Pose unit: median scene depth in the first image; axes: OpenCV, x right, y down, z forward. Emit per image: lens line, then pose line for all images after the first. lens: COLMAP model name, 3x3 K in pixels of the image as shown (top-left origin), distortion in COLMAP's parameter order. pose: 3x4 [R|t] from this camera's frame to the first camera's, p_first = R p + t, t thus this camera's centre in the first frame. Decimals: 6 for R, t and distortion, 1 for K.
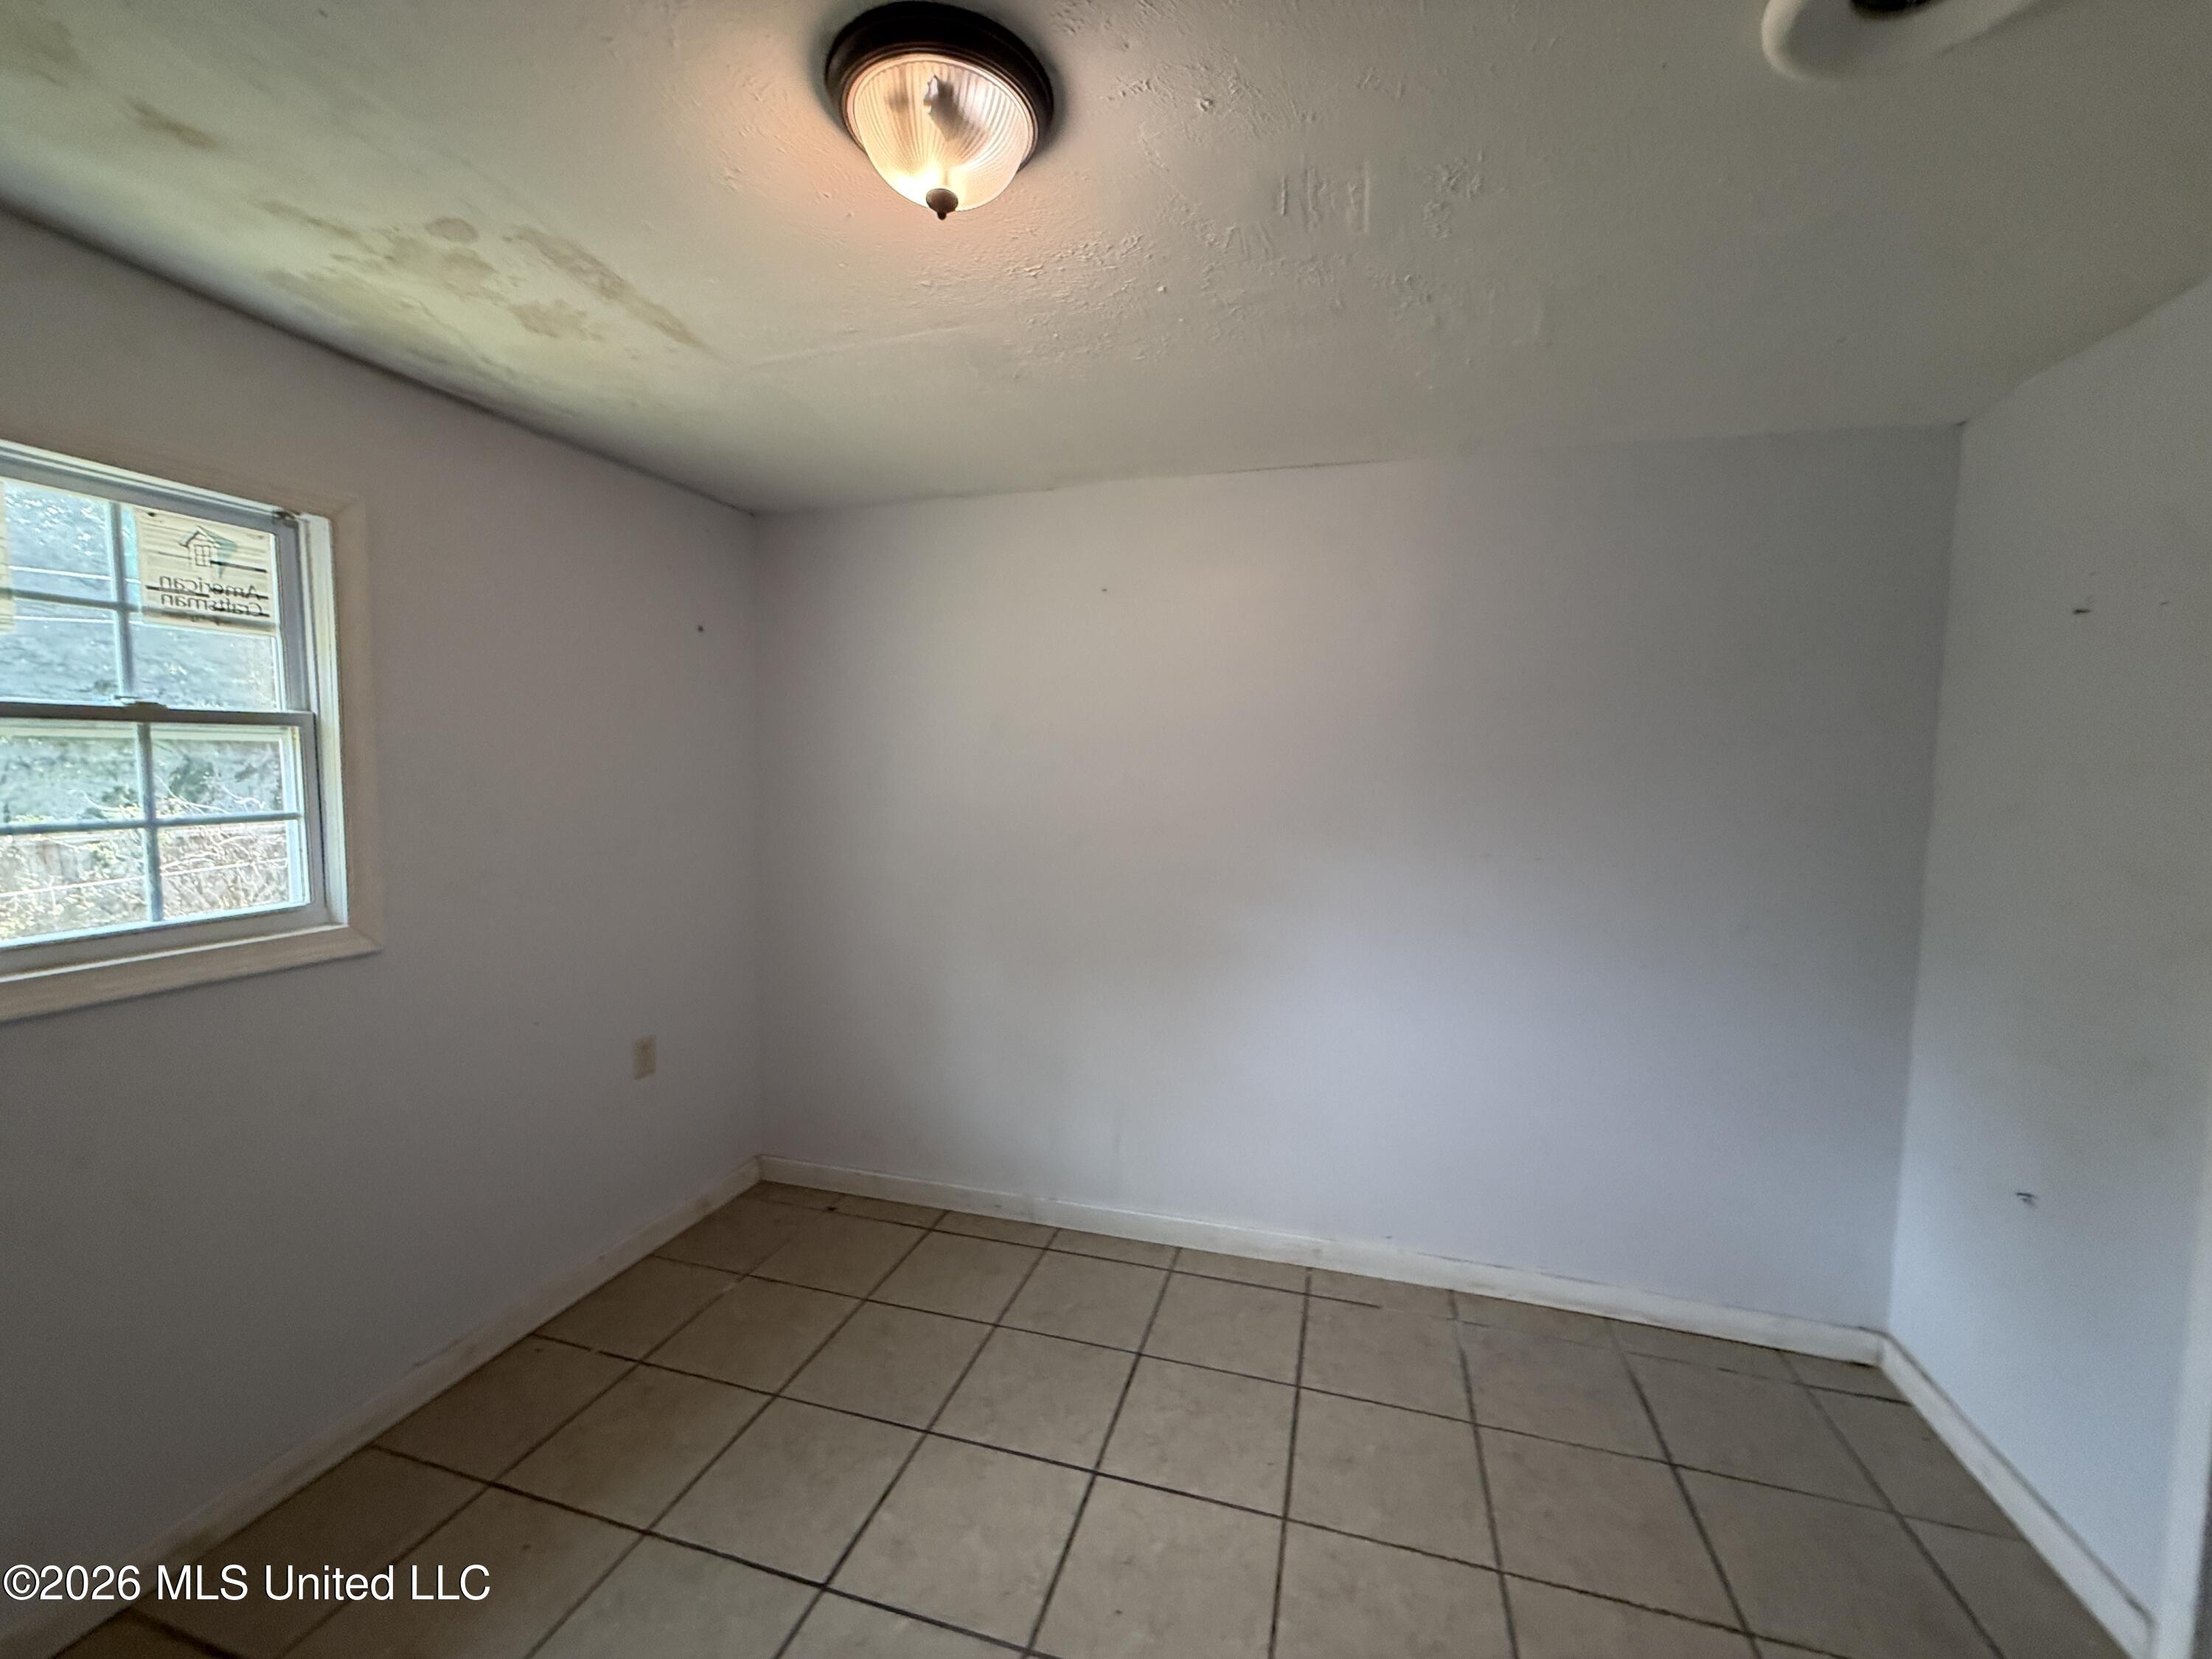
lens RADIAL K [[879.8, 0, 1098.6], [0, 879.8, 830.7], [0, 0, 1]] dist [-0.000145, 0.000383]
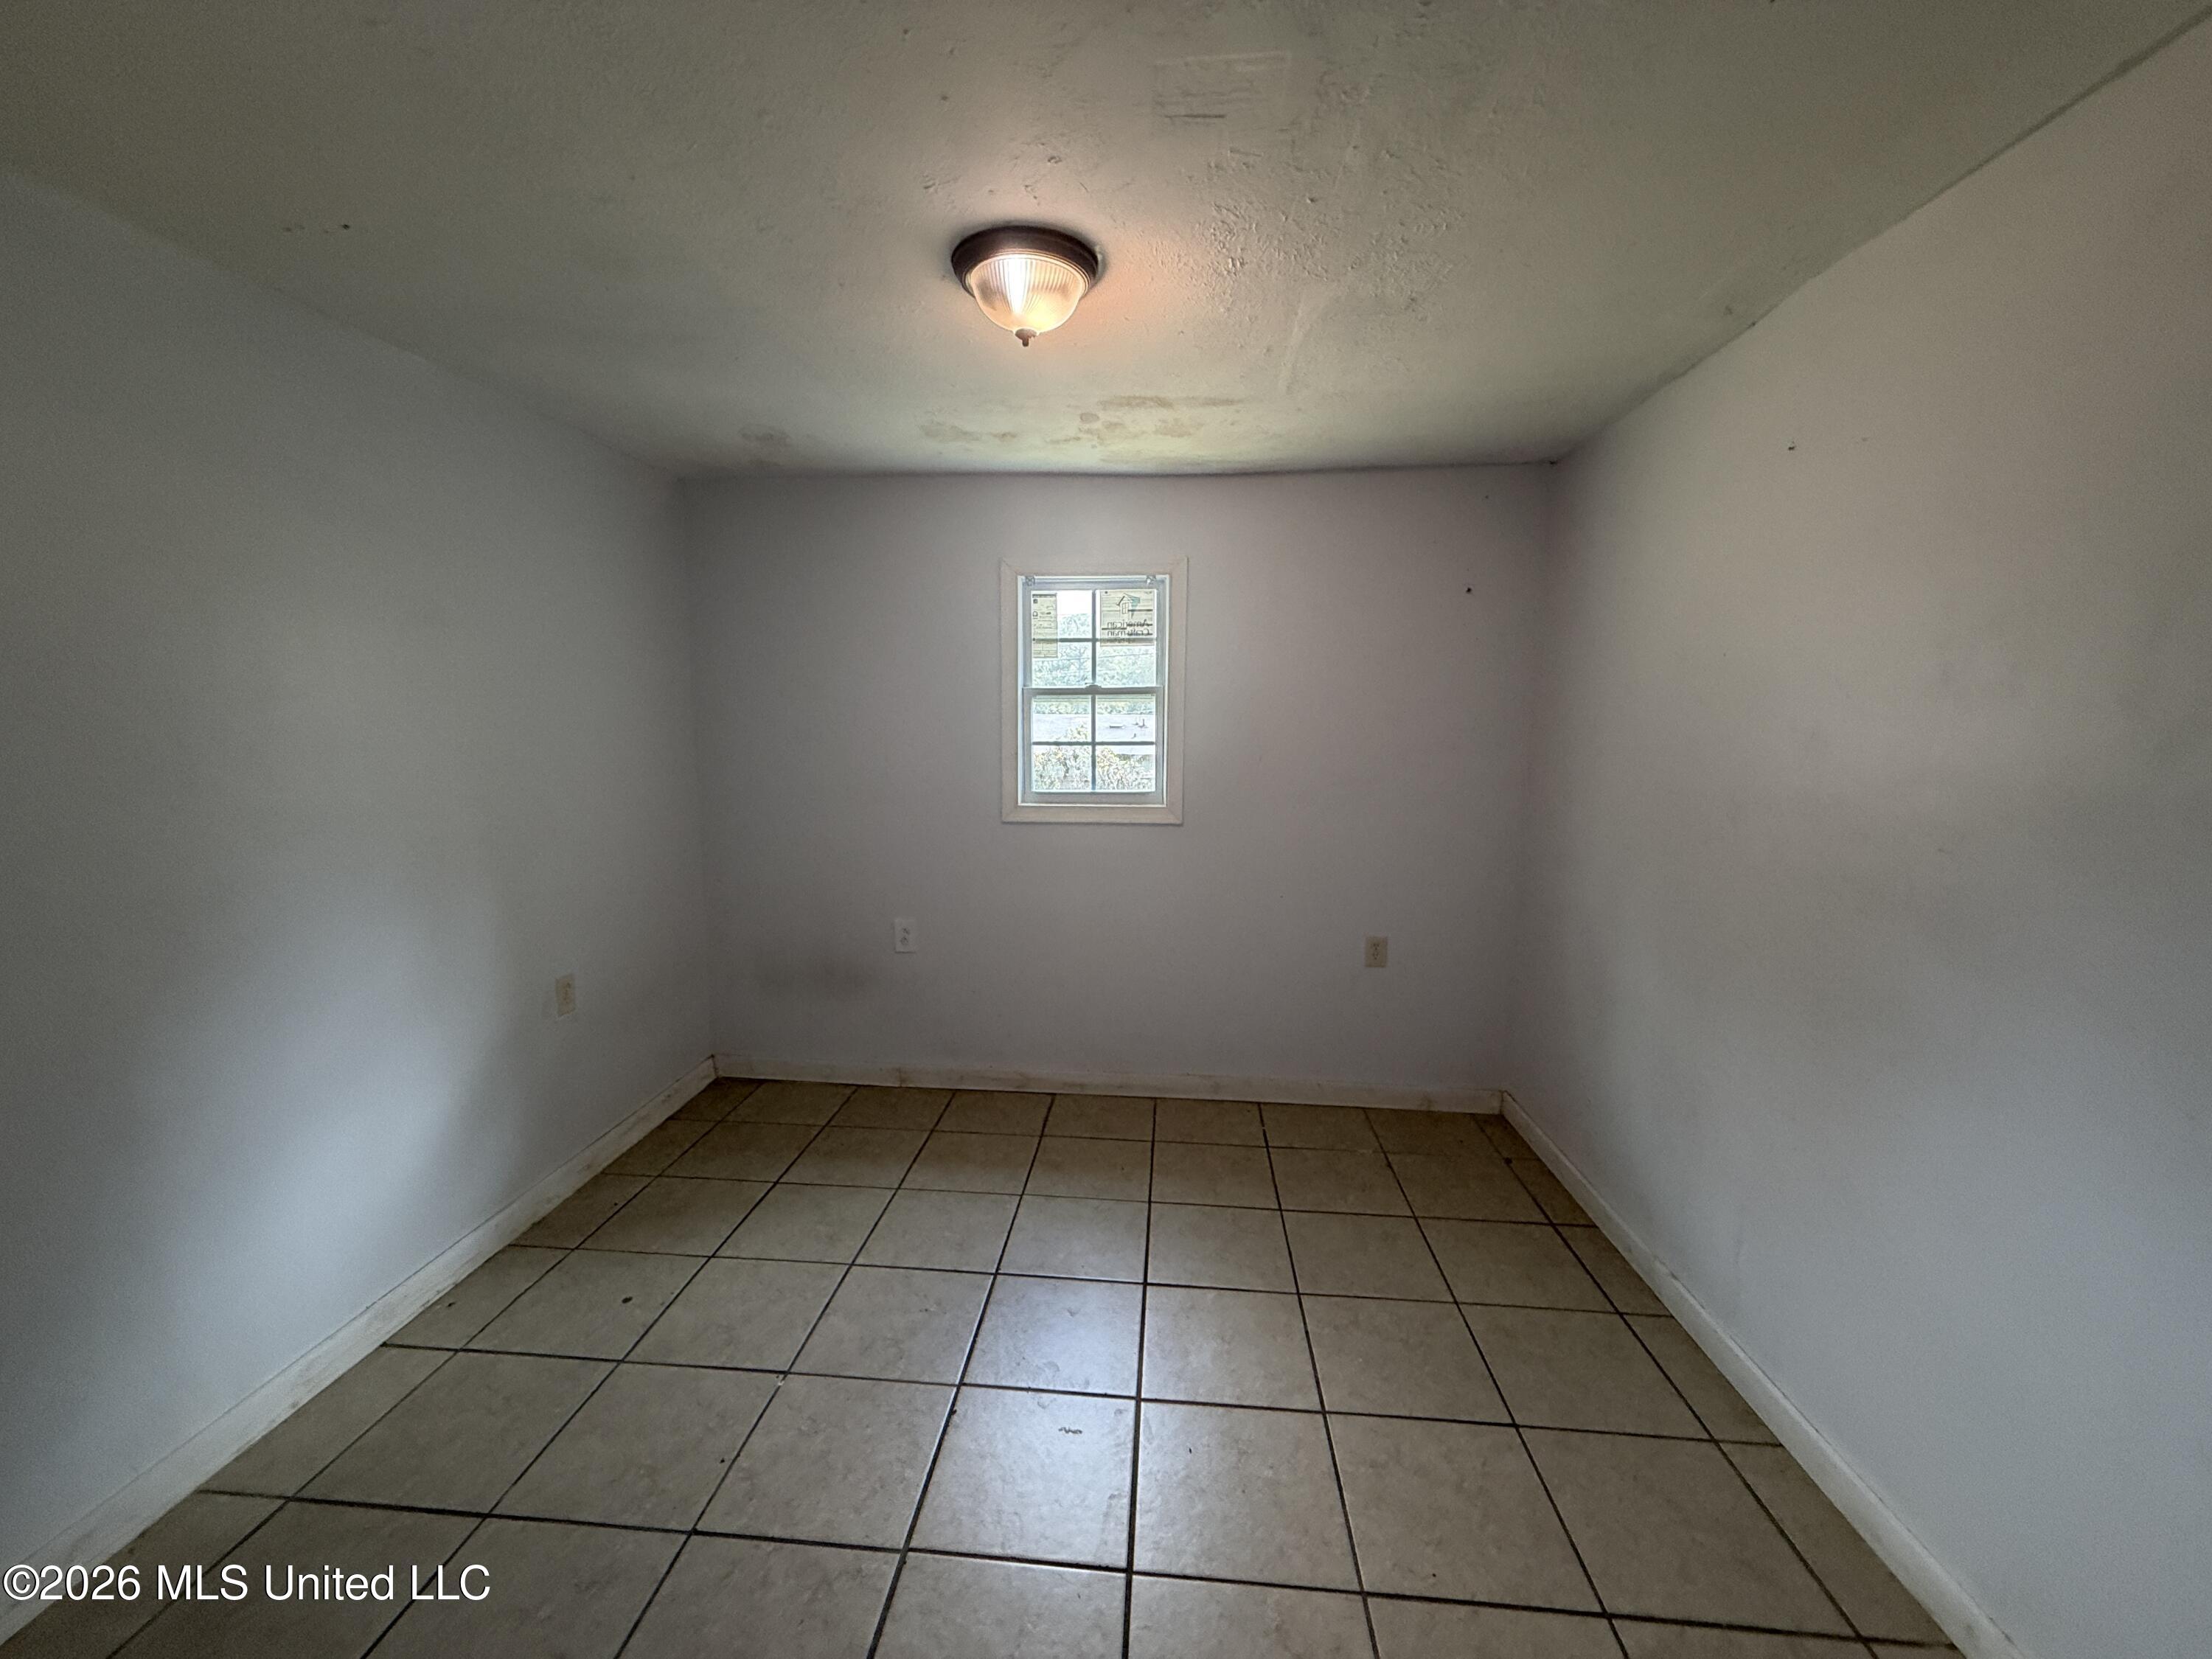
lens RADIAL K [[879.8, 0, 1098.6], [0, 879.8, 830.7], [0, 0, 1]] dist [-0.000145, 0.000383]
pose [[0.204280, 0.115682, -0.972053, 0.926316], [-0.076236, 0.991857, 0.102017, -0.015407], [0.975939, 0.053265, 0.211436, 0.546847]]
